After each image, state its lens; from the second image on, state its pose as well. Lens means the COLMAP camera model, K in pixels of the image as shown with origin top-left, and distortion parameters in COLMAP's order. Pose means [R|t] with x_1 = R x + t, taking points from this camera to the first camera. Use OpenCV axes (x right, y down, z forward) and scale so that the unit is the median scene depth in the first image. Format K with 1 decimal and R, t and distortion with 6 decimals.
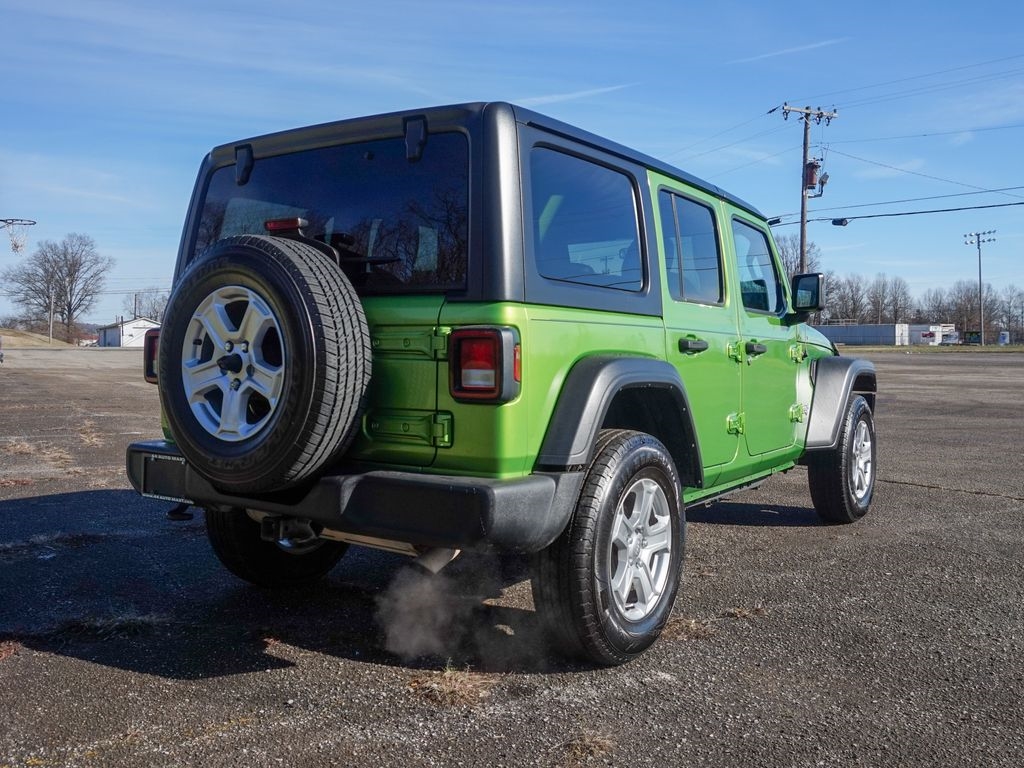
lens RADIAL K [[902.7, 0, 531.0], [0, 902.7, 385.2], [0, 0, 1]] dist [-0.008234, -0.000295]
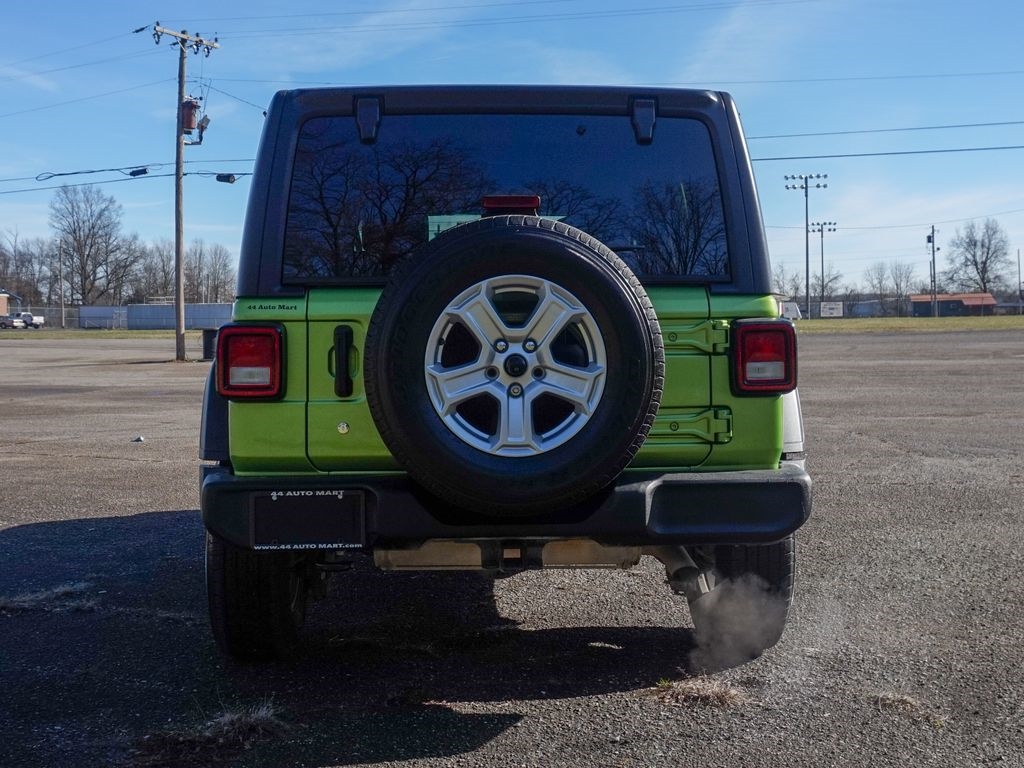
lens RADIAL K [[1163.1, 0, 514.2], [0, 1163.1, 367.2], [0, 0, 1]] dist [-0.005081, -0.010437]
pose [[0.807354, -0.035445, 0.589002, -0.153414], [0.042661, 0.999088, 0.001647, -0.003787], [-0.588523, 0.023798, 0.808130, 0.017178]]
